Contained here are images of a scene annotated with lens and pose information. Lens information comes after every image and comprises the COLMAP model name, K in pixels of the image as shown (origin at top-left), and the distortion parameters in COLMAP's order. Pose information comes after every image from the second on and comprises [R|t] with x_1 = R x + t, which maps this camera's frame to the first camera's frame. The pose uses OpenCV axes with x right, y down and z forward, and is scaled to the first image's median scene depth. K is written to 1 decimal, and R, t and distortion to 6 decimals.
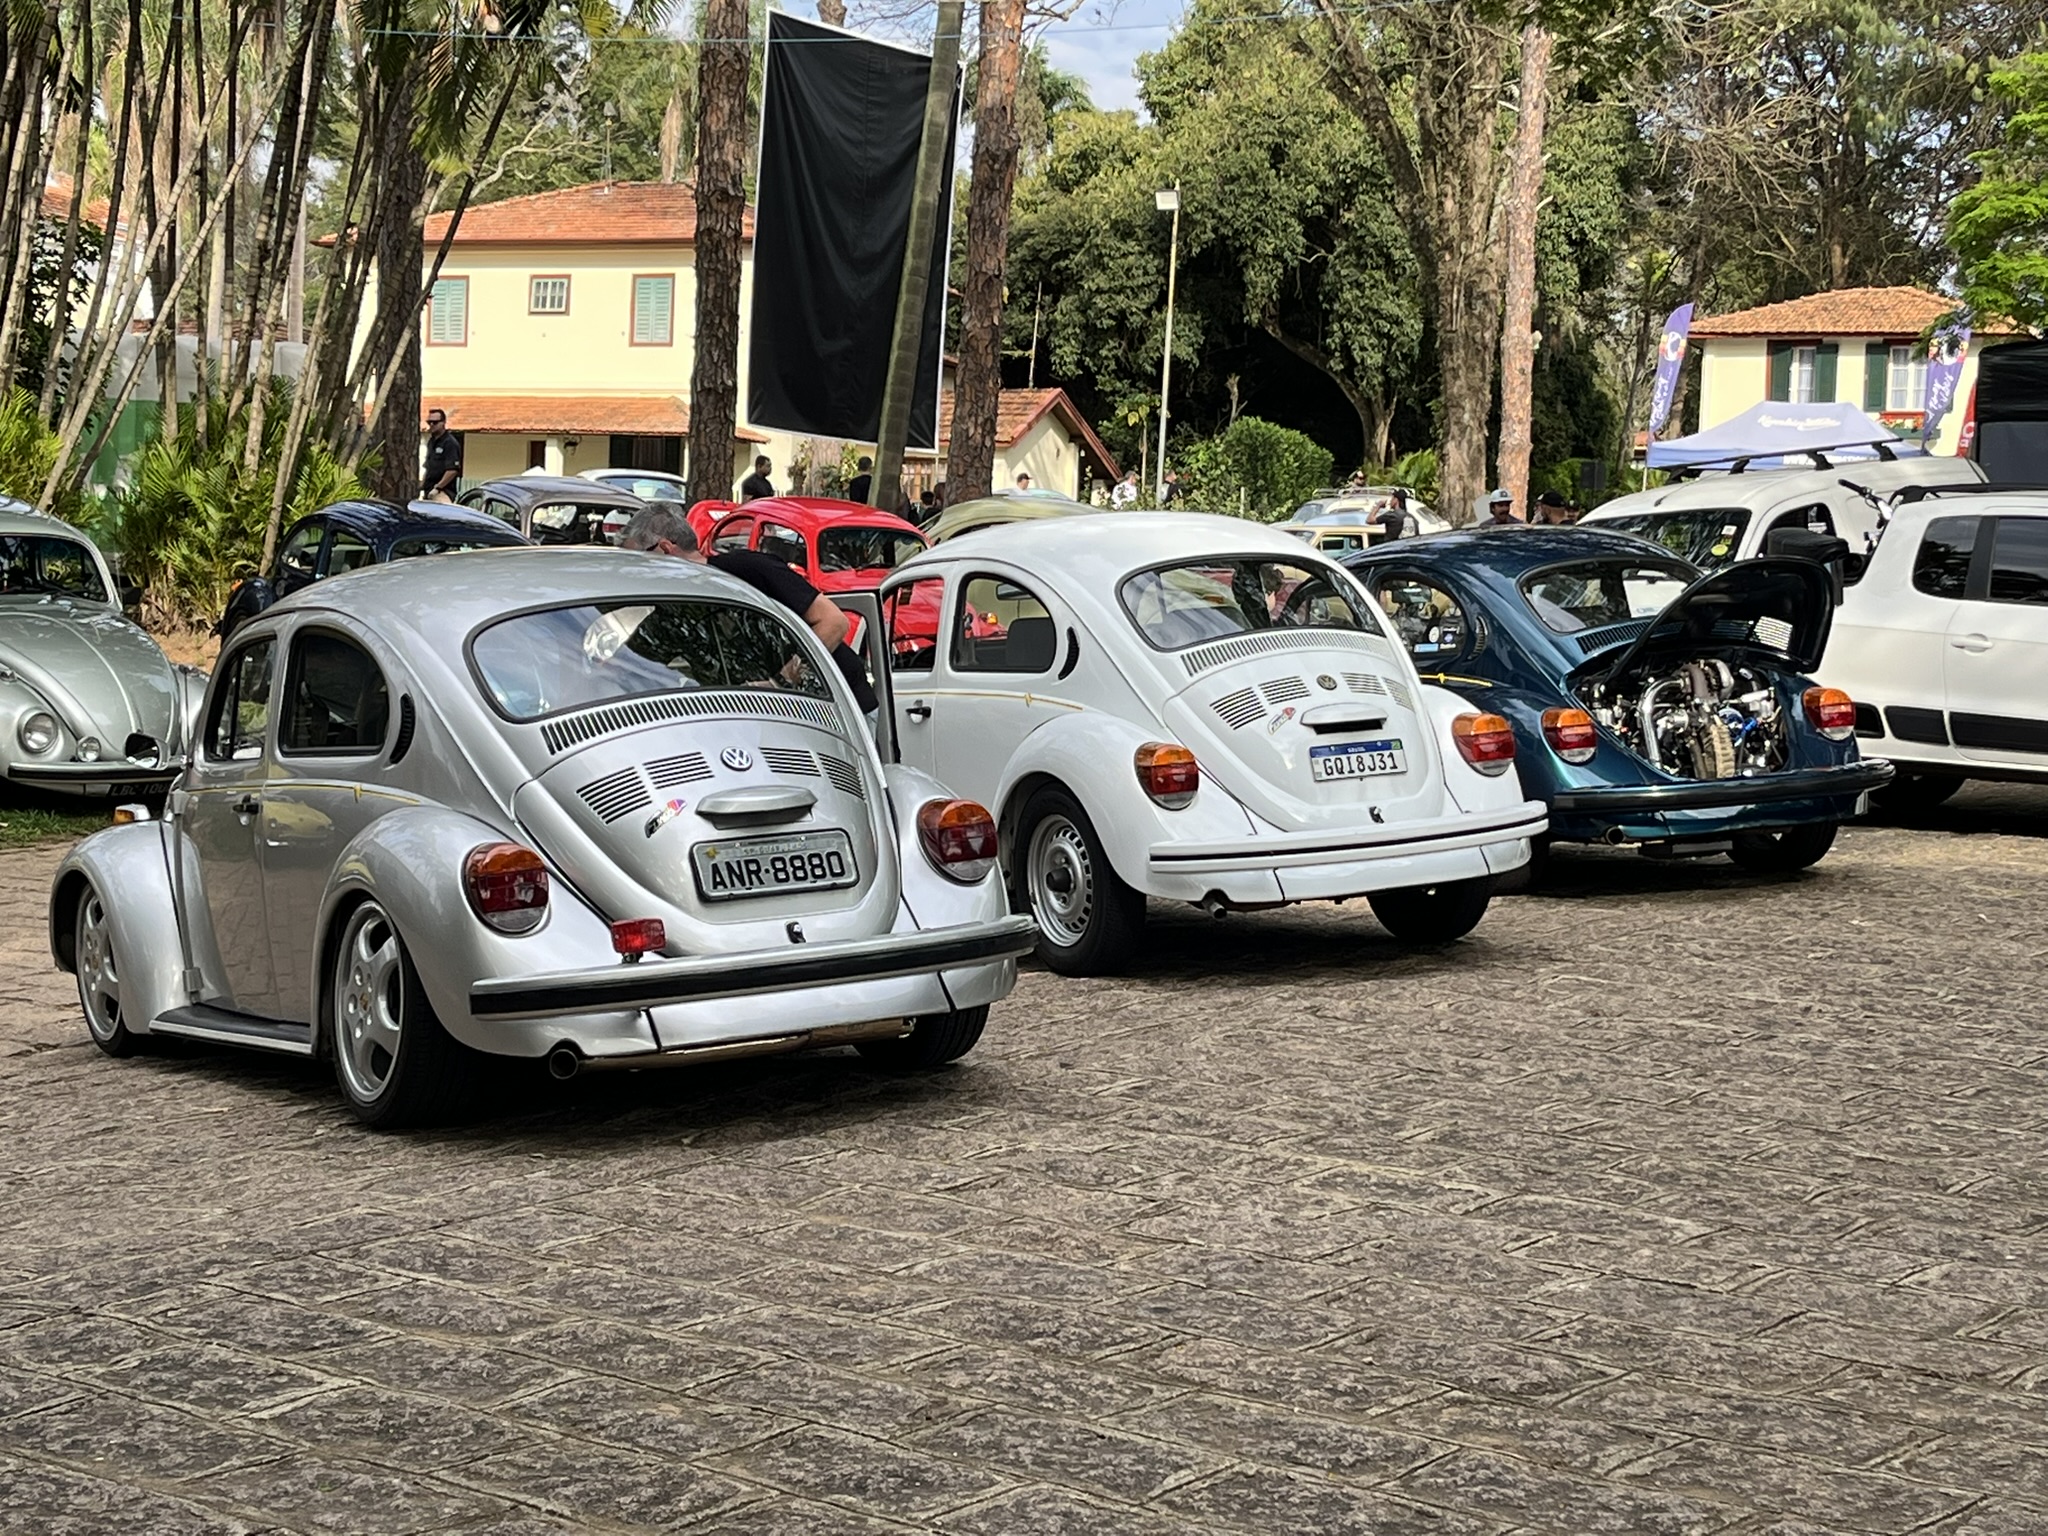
lens RADIAL K [[3315.7, 0, 1022.6], [0, 3315.7, 768.1], [0, 0, 1]] dist [-0.027050, 0.000000]
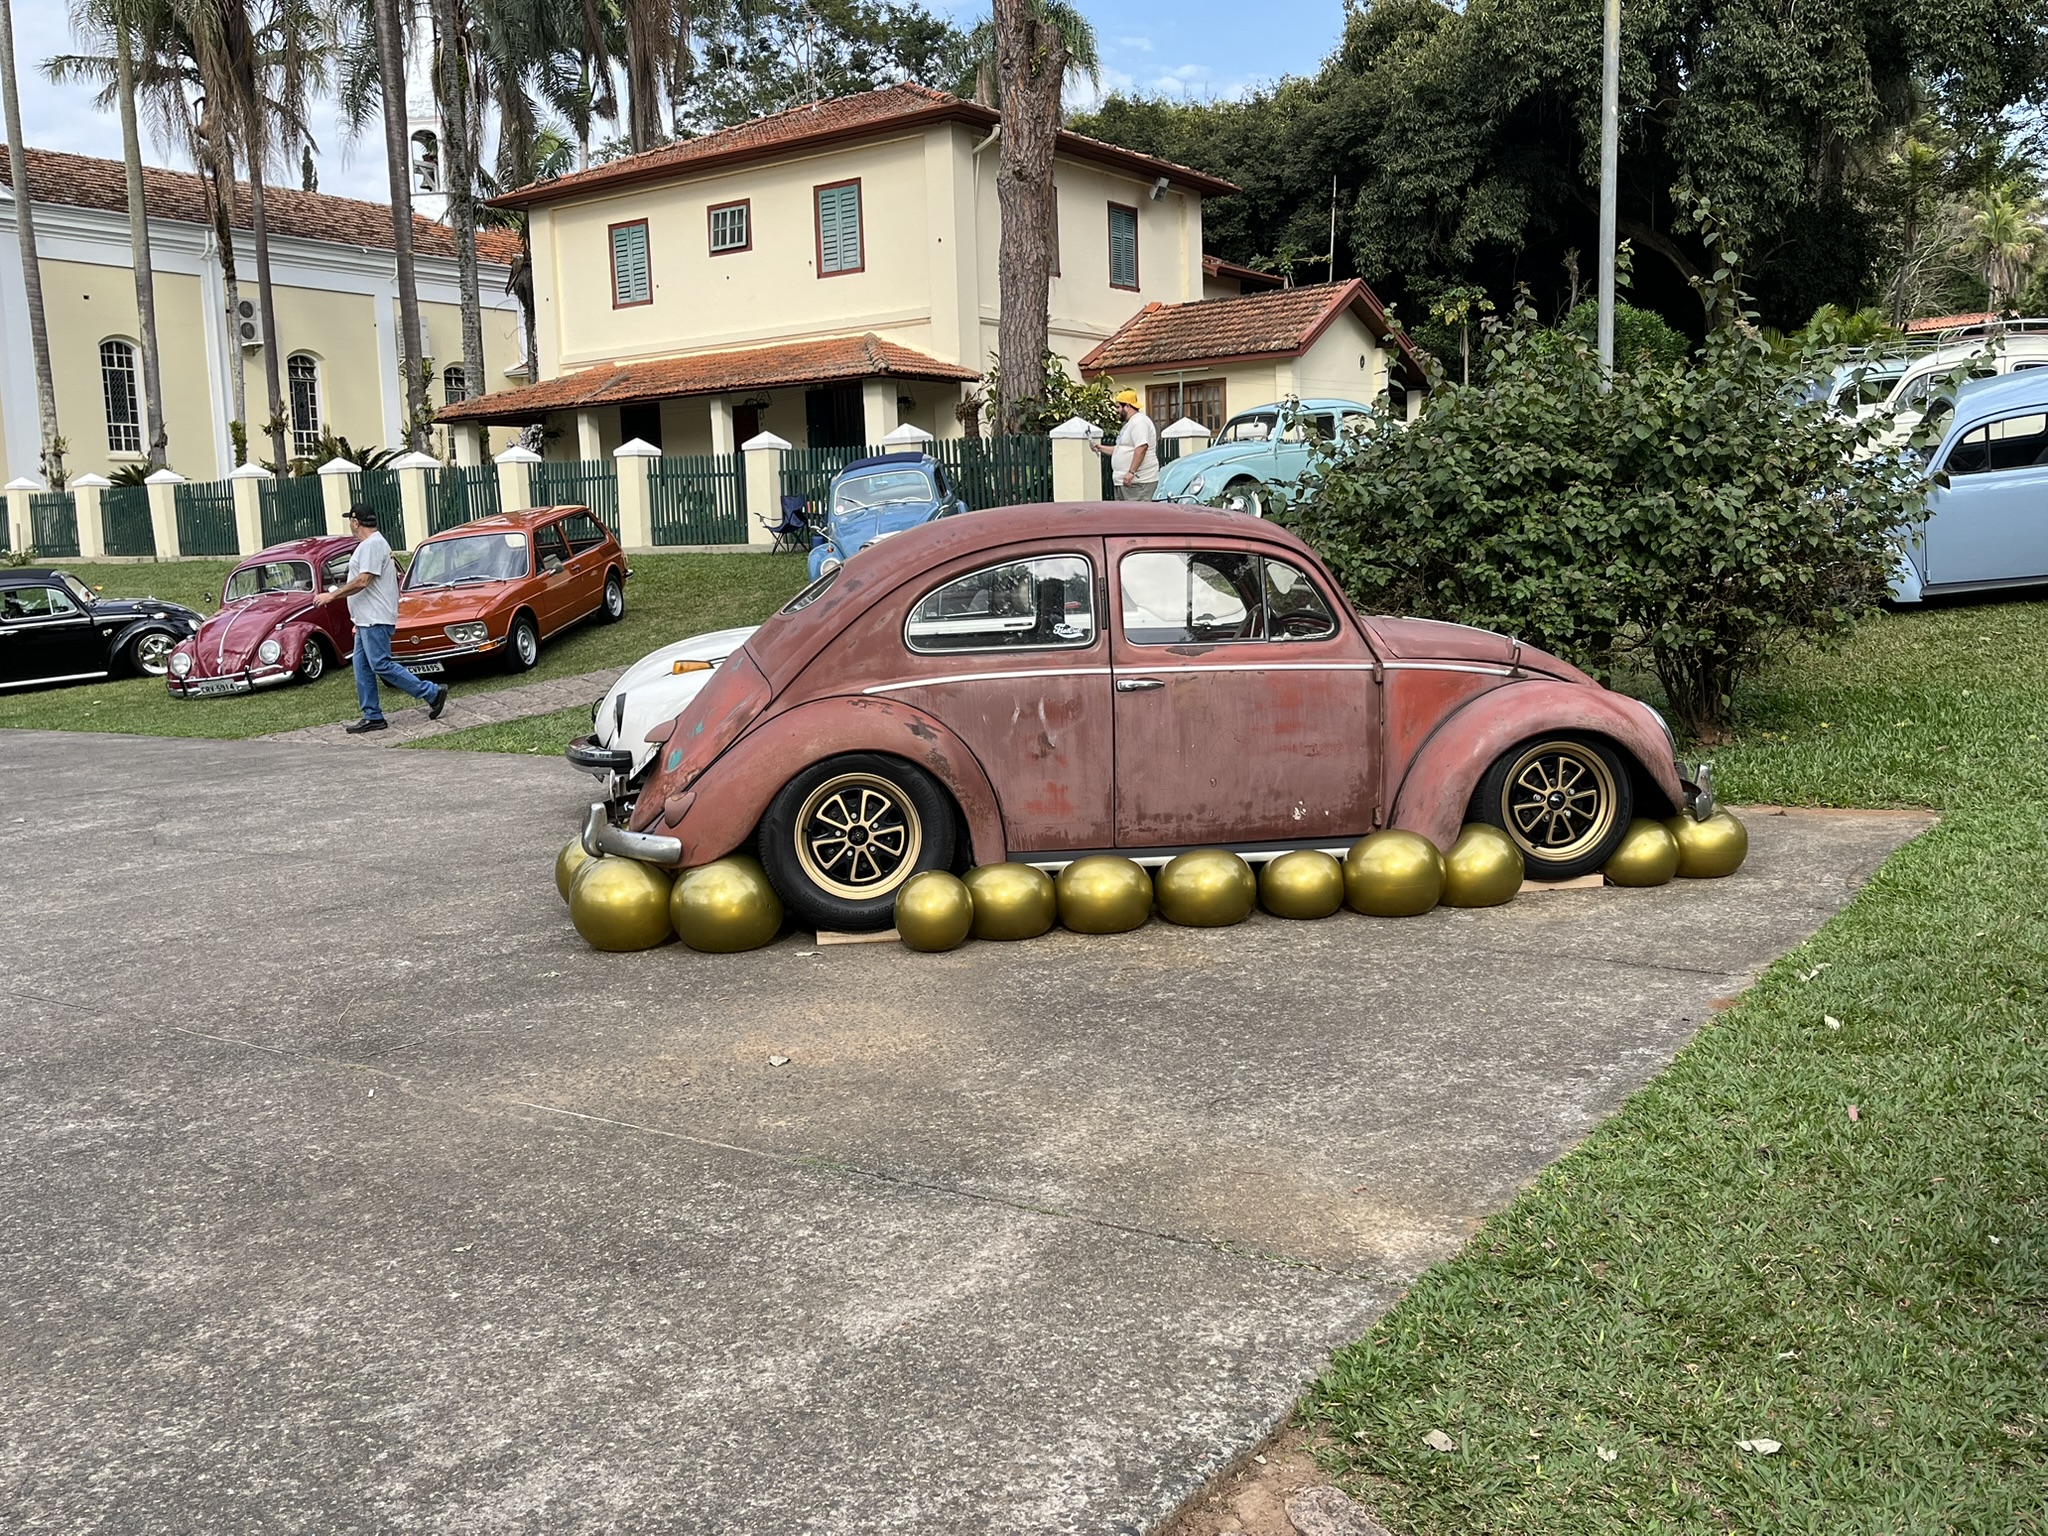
lens RADIAL K [[1794.9, 0, 1024.1], [0, 1794.9, 768.8], [0, 0, 1]] dist [0.019524, 0.004621]
pose [[0.978098, -0.056392, -0.200361, 0.011415], [0.077000, 0.992341, 0.096589, -0.040869], [0.193379, -0.109902, 0.974949, 0.497442]]
